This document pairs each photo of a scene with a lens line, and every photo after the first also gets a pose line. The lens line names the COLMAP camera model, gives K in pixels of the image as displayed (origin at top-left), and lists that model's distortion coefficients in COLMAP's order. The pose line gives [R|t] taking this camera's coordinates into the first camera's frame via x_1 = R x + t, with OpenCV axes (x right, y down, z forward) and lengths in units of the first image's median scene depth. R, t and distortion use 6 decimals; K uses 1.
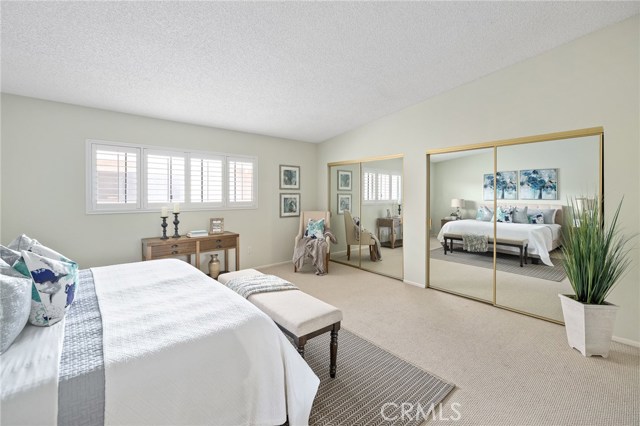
lens RADIAL K [[272.3, 0, 312.5], [0, 272.3, 196.1], [0, 0, 1]] dist [0.005039, 0.000349]
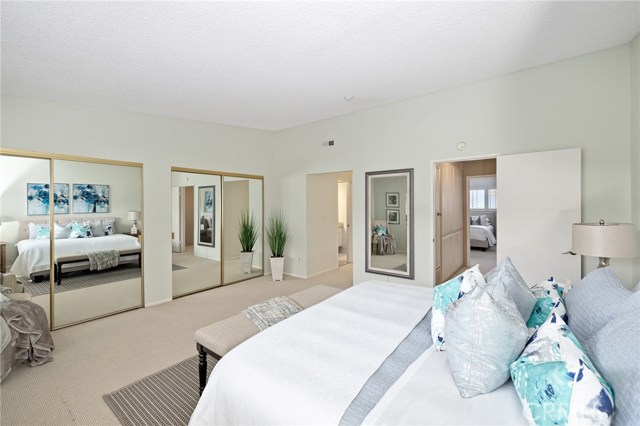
lens RADIAL K [[272.3, 0, 320.2], [0, 272.3, 208.9], [0, 0, 1]] dist [0.005039, 0.000349]
pose [[-0.228516, -0.008439, 0.973504, -0.406957], [0.009572, 0.999895, 0.010915, -0.007039], [-0.973493, 0.011813, -0.228411, 0.395385]]
